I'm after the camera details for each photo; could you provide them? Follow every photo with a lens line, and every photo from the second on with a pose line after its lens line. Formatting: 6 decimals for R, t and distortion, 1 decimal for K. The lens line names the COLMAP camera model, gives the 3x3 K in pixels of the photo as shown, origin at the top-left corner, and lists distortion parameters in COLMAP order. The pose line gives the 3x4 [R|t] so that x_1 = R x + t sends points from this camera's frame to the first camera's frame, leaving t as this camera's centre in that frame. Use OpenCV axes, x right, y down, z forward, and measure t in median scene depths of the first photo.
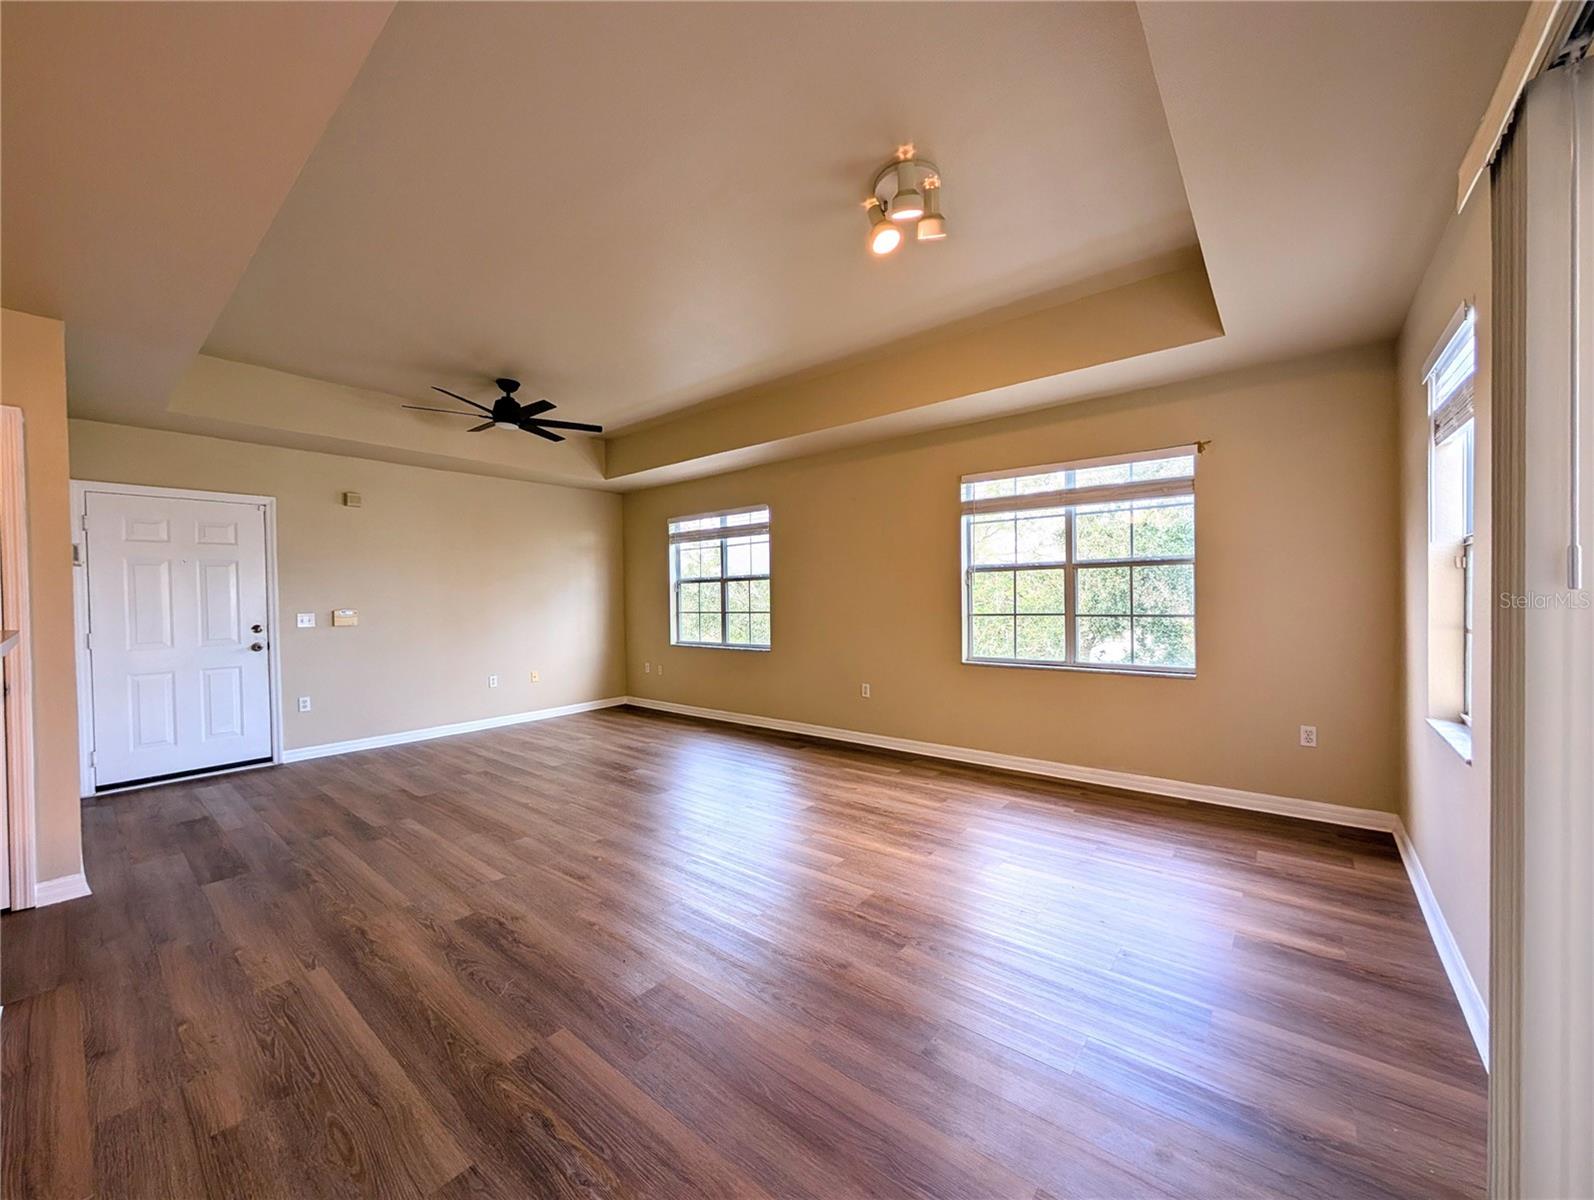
lens RADIAL K [[609.3, 0, 795.5], [0, 609.3, 603.8], [0, 0, 1]] dist [0.012877, -0.000353]
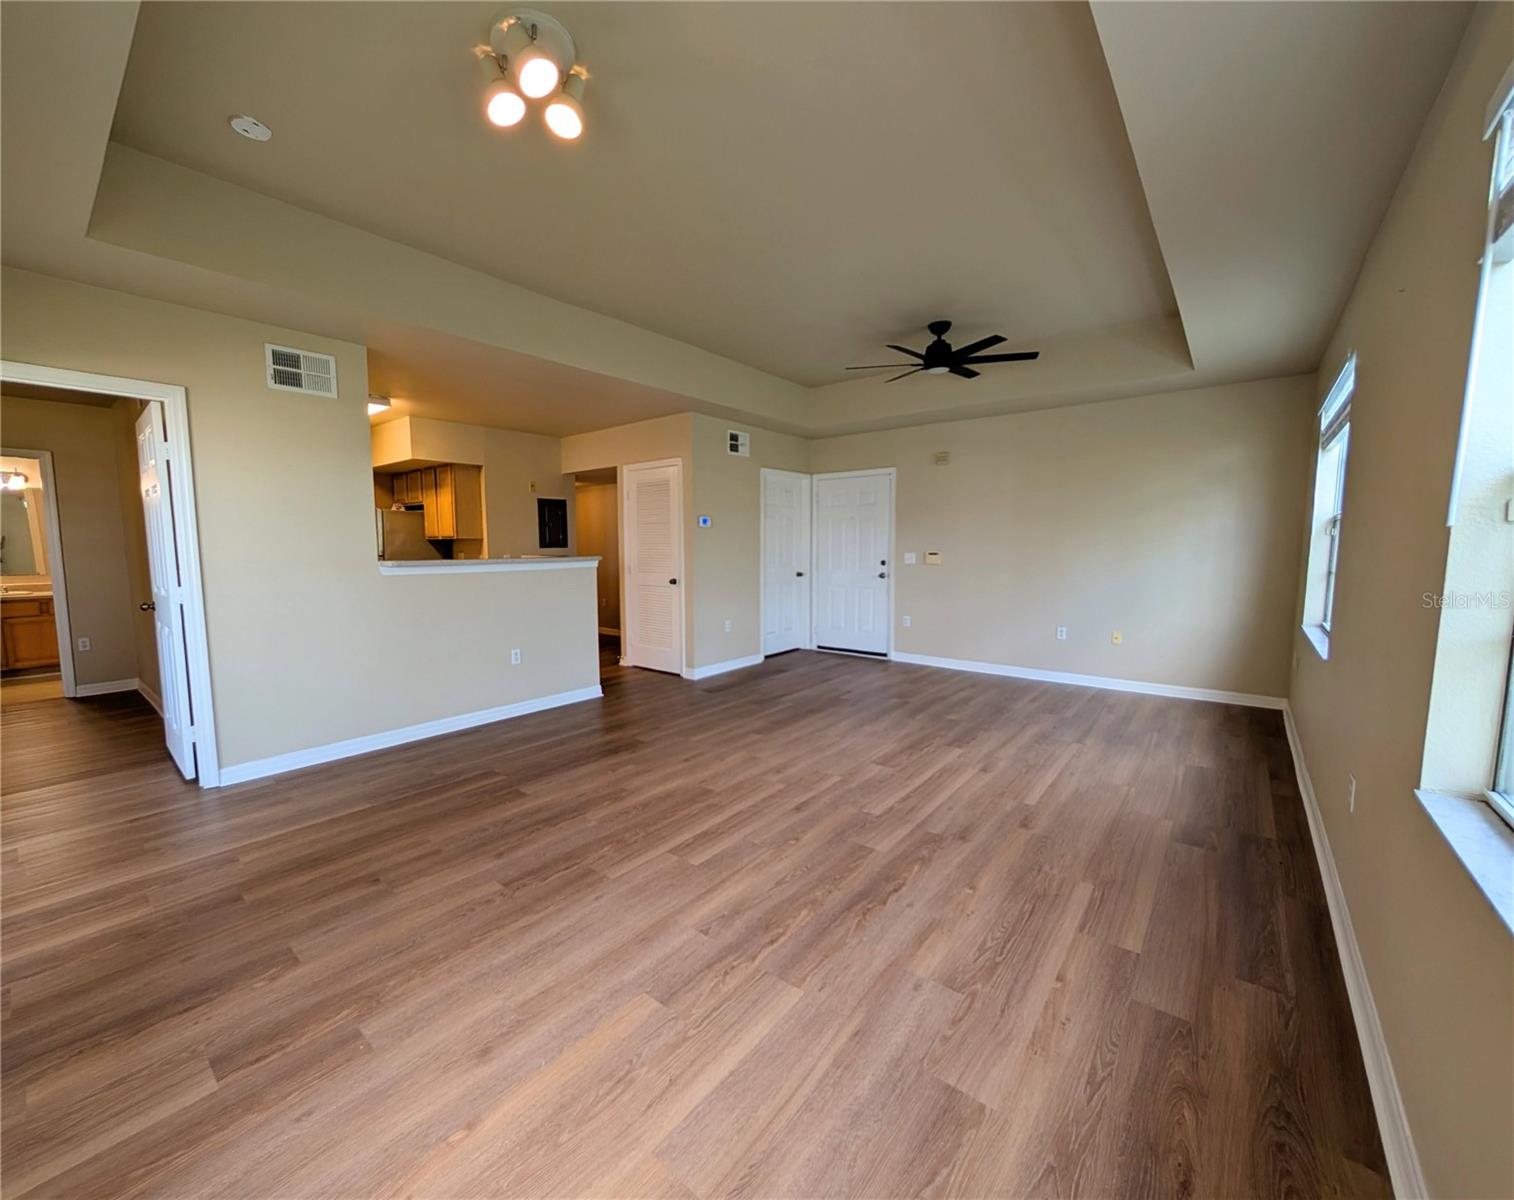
lens RADIAL K [[603.7, 0, 714.0], [0, 603.7, 605.6], [0, 0, 1]] dist [-0.001288, -0.000006]
pose [[-0.030872, 0.116497, -0.992711, 0.640460], [-0.004909, 0.993155, 0.116702, -0.026657], [0.999511, 0.008476, -0.030089, 0.774616]]
